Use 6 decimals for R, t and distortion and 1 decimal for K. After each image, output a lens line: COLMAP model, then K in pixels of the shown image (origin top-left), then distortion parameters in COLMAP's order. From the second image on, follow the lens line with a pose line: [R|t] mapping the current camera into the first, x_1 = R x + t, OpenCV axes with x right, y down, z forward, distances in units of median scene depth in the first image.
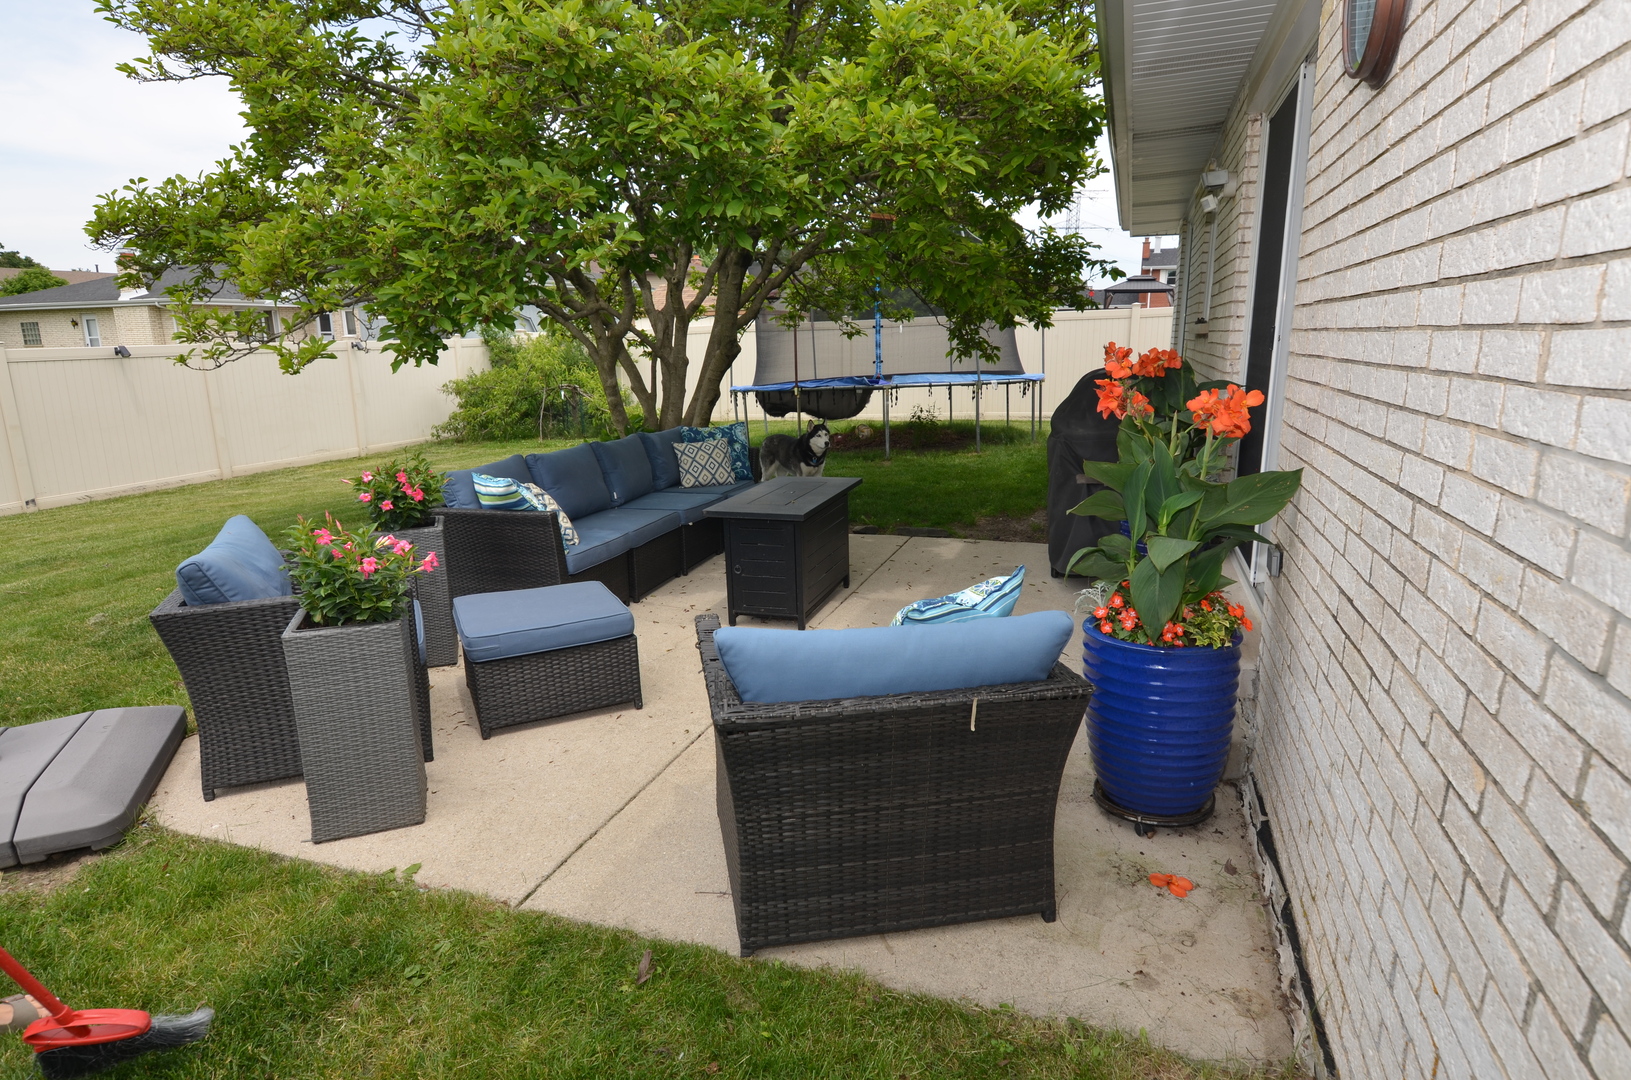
lens RADIAL K [[907.2, 0, 809.0], [0, 907.2, 554.7], [0, 0, 1]] dist [-0.006186, -0.009714]
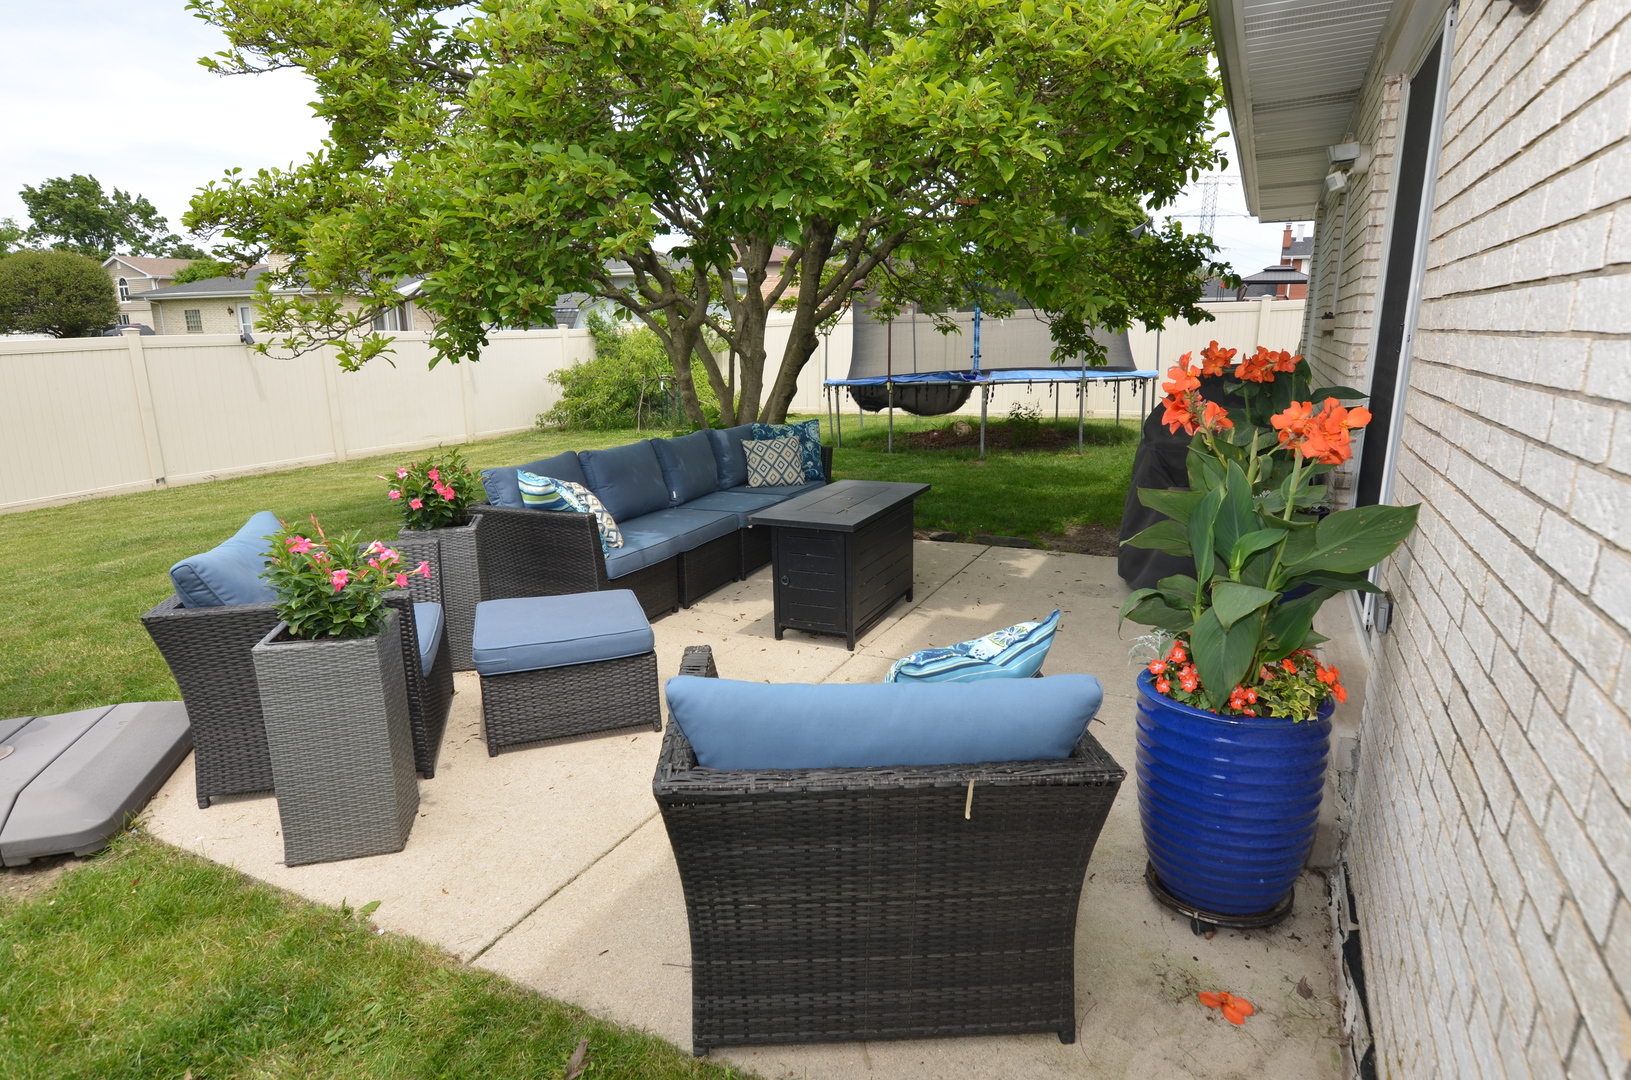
lens RADIAL K [[907.2, 0, 809.0], [0, 907.2, 554.7], [0, 0, 1]] dist [-0.006186, -0.009714]
pose [[0.992111, 0.035984, -0.120084, 0.092132], [-0.034870, 0.999327, 0.011367, -0.035140], [0.120413, -0.007090, 0.992699, 0.121831]]
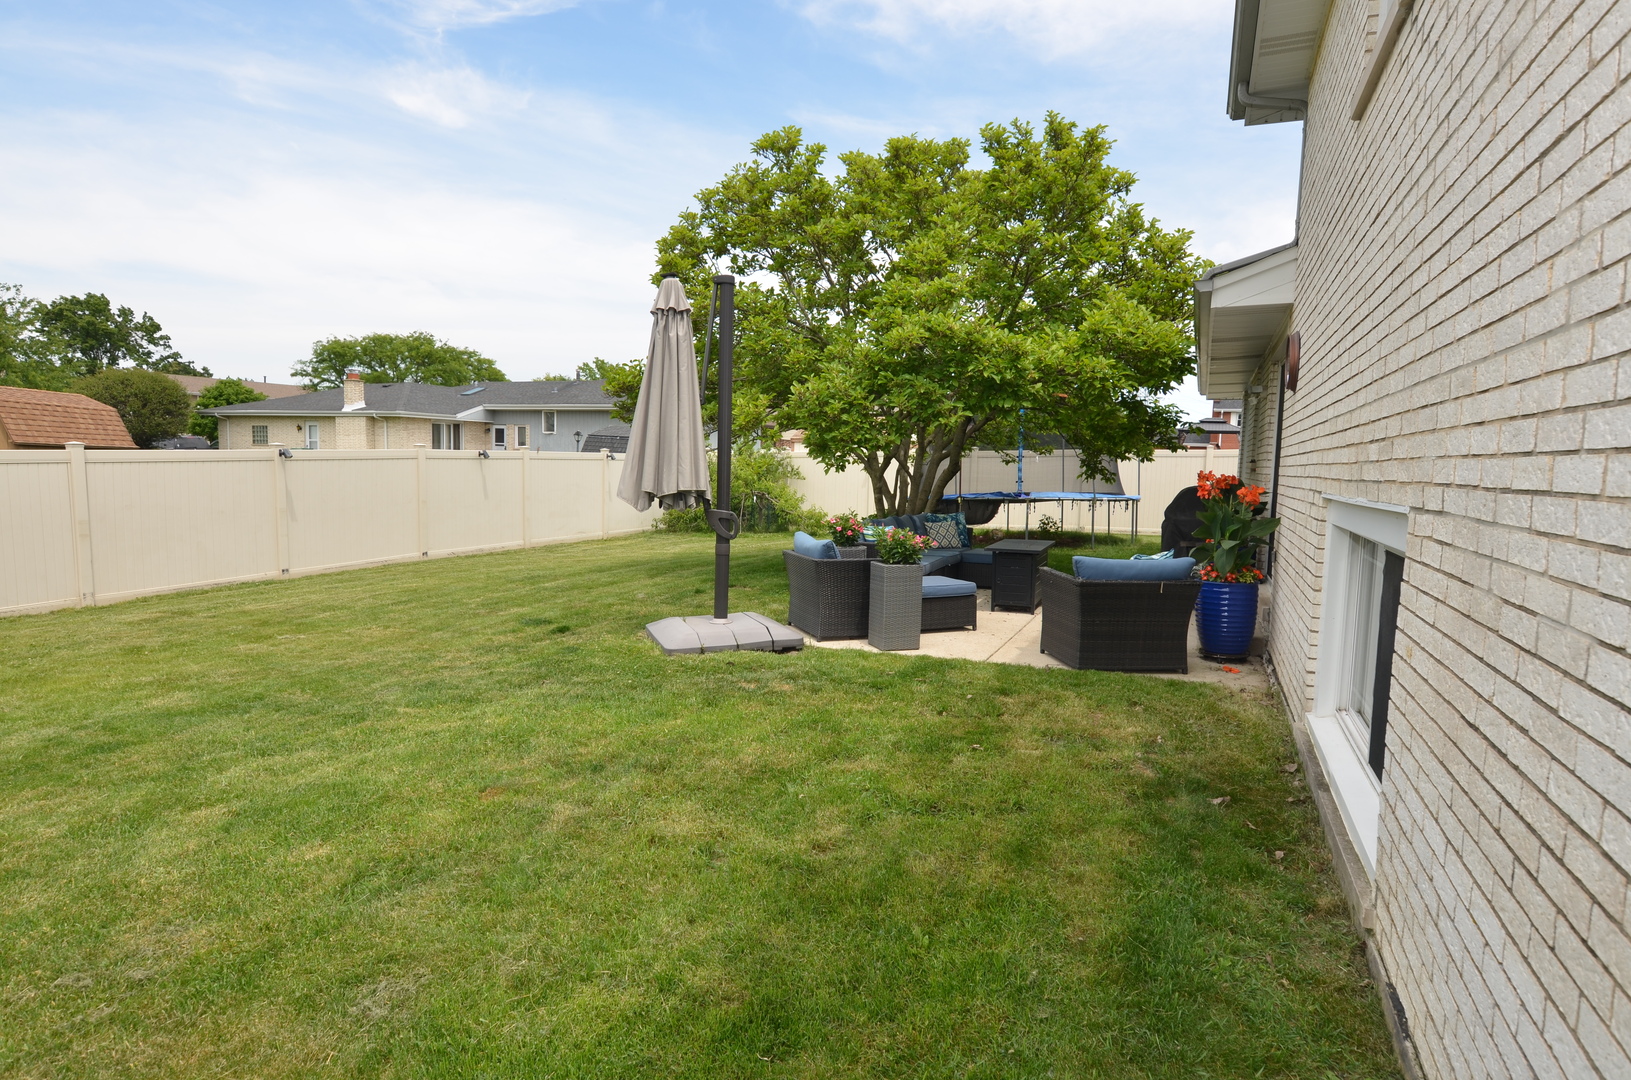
lens RADIAL K [[908.5, 0, 808.0], [0, 908.5, 549.2], [0, 0, 1]] dist [0.001867, -0.013612]
pose [[0.996537, 0.042118, -0.071687, -0.551015], [-0.051636, 0.989285, -0.136561, 0.371403], [0.065168, 0.139790, 0.988034, -1.468056]]
